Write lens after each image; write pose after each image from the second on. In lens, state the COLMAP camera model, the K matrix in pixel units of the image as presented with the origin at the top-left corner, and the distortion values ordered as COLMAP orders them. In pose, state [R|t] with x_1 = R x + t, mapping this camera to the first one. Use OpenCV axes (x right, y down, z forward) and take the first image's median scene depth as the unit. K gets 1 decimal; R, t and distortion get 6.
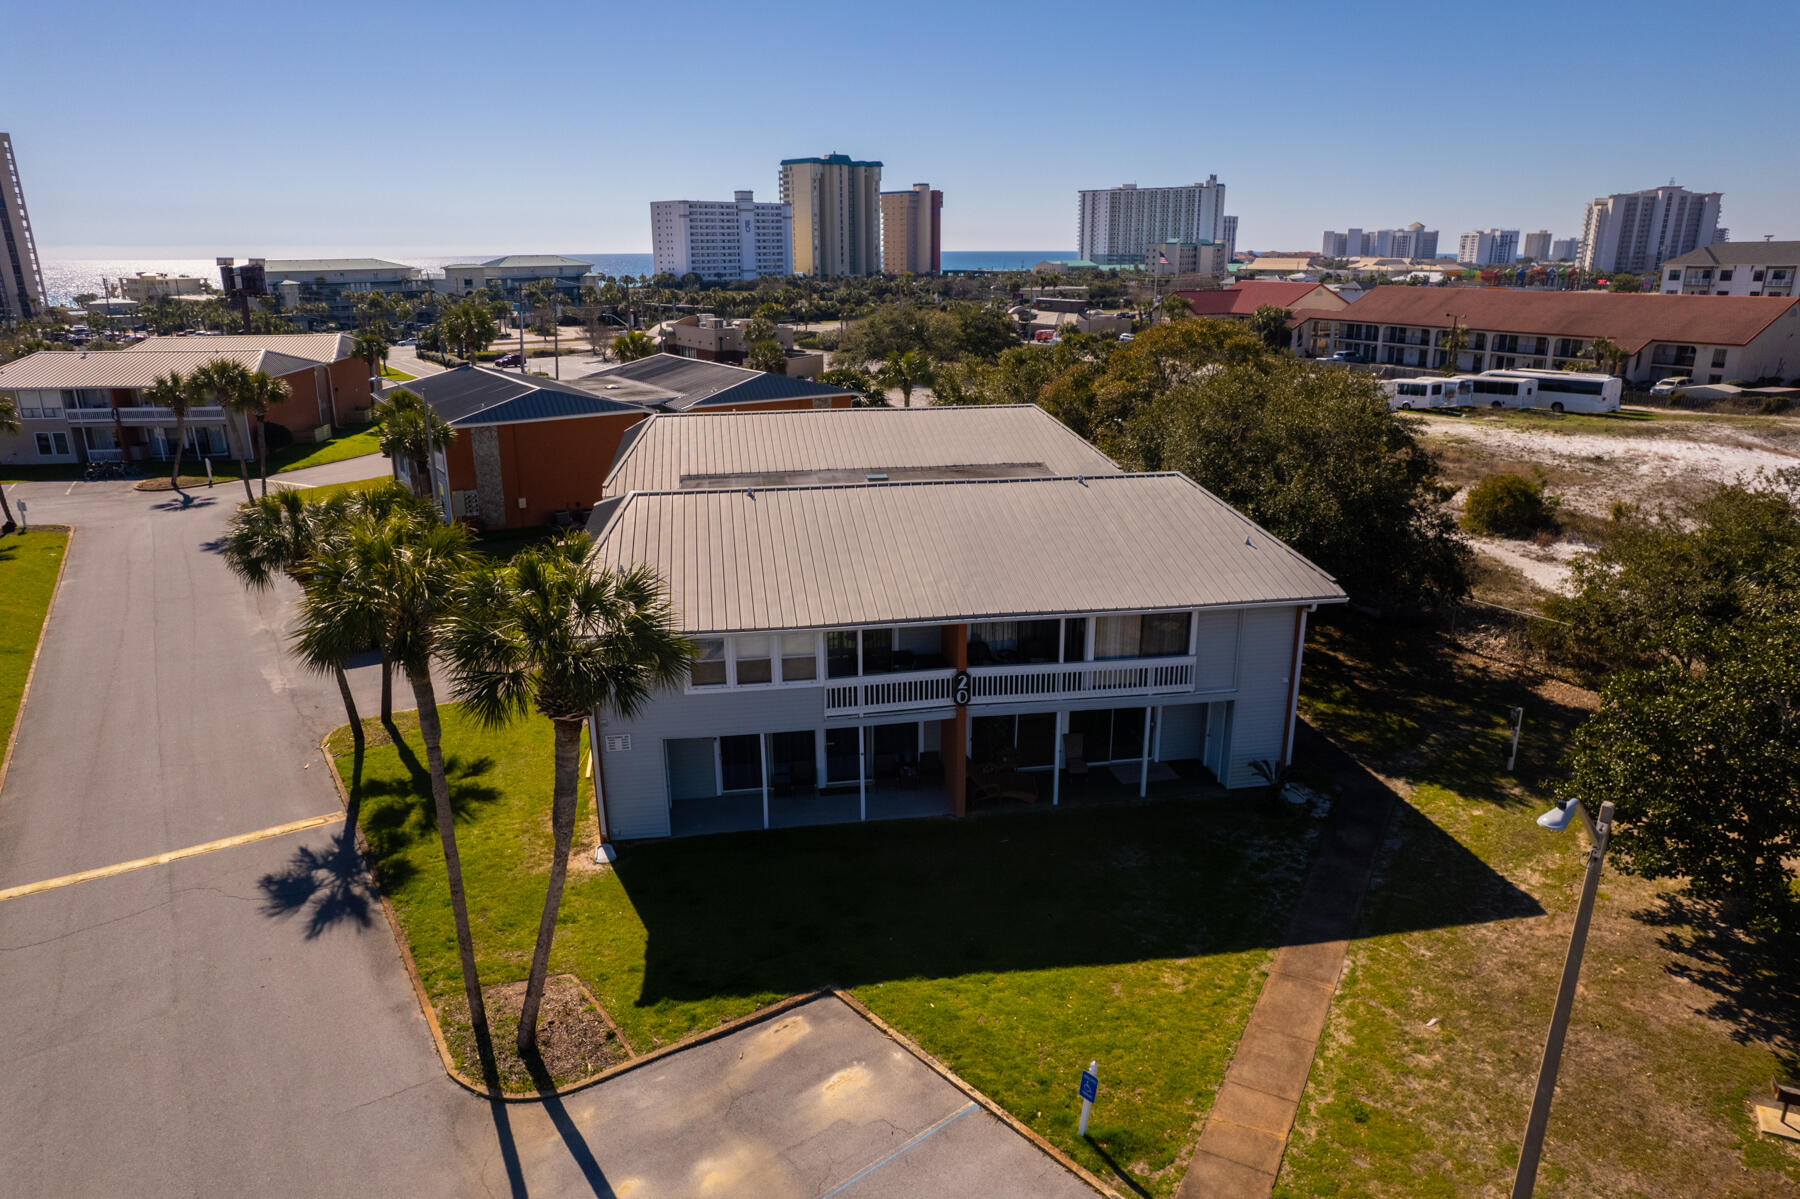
lens RADIAL K [[1149.7, 0, 901.1], [0, 1149.7, 604.2], [0, 0, 1]] dist [-0.088322, 0.079444]
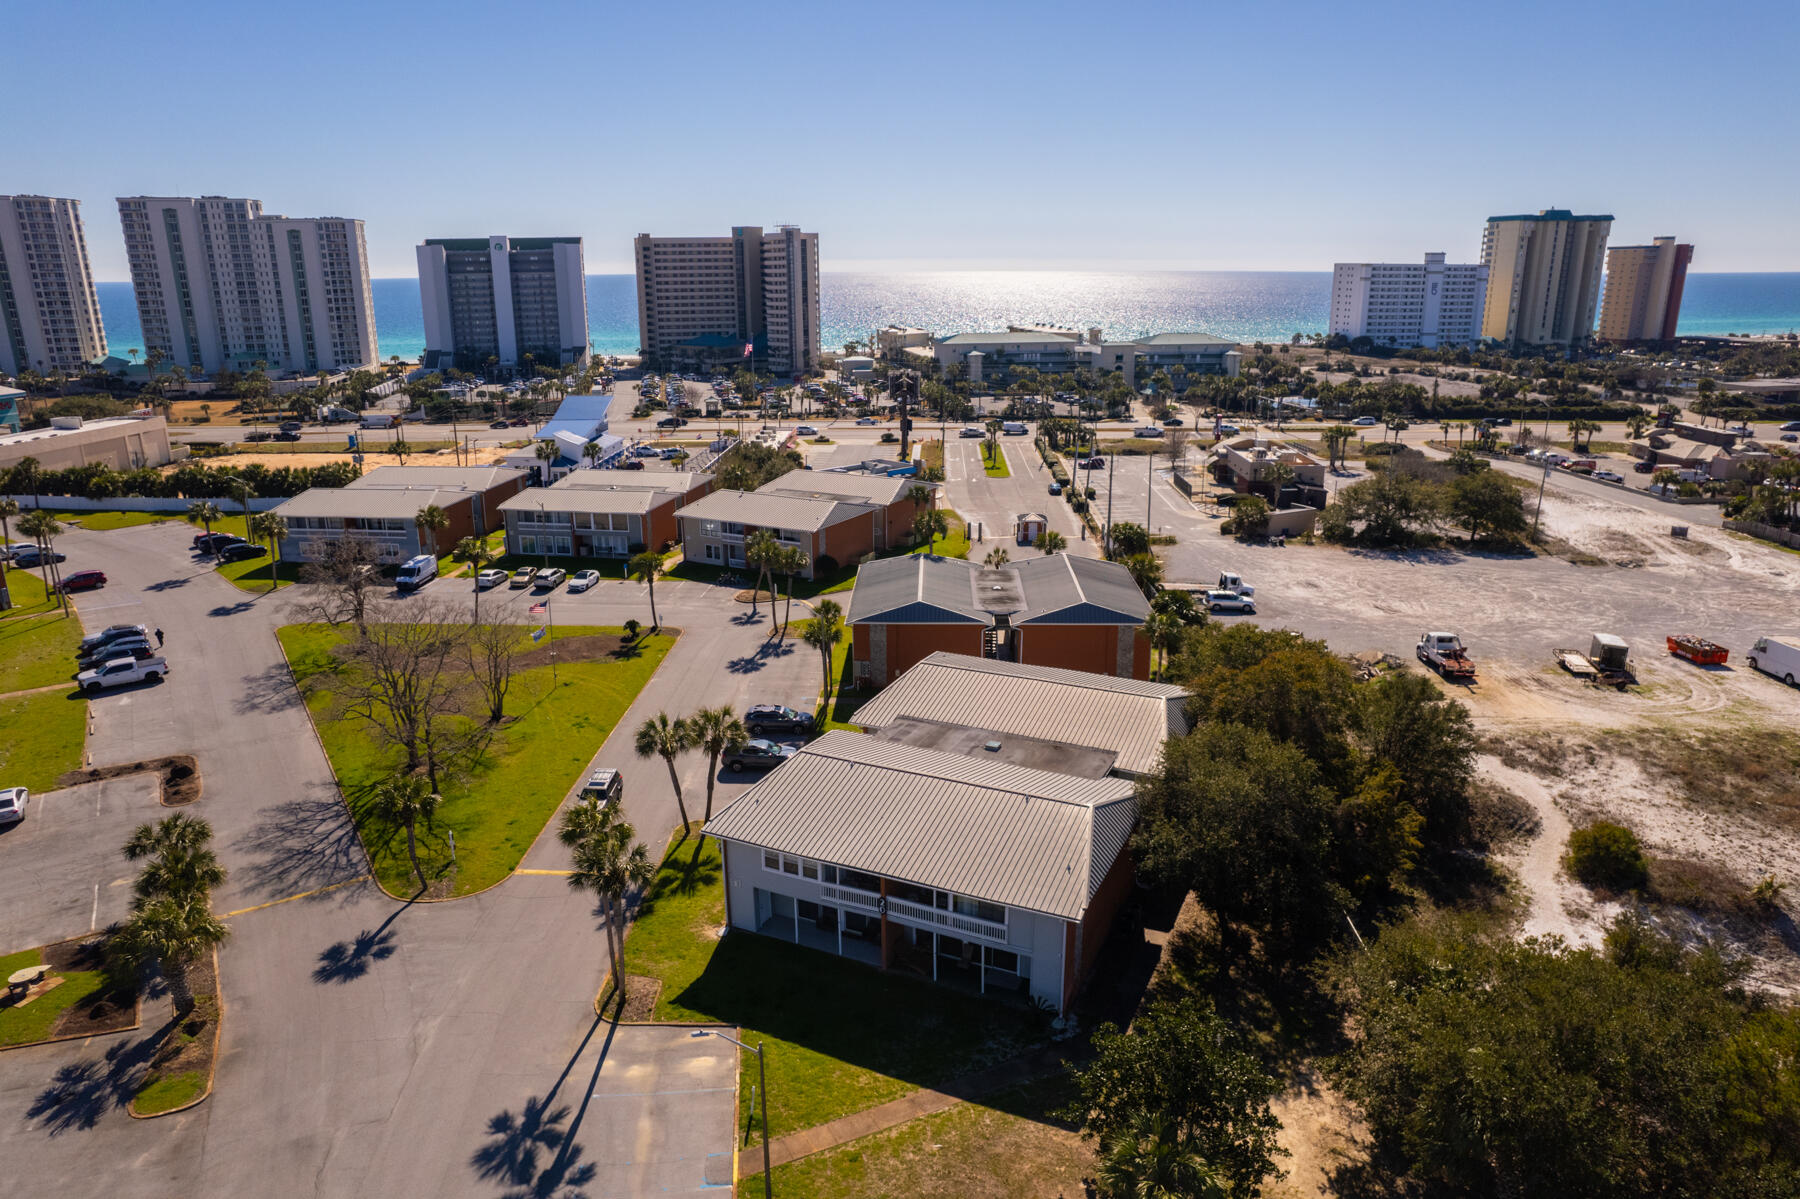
lens RADIAL K [[1149.7, 0, 901.1], [0, 1149.7, 604.2], [0, 0, 1]] dist [-0.088322, 0.079444]
pose [[0.823044, 0.158559, -0.545397, 0.096540], [-0.165687, 0.985504, 0.036475, -0.046208], [0.543274, 0.060345, 0.837384, -0.056858]]
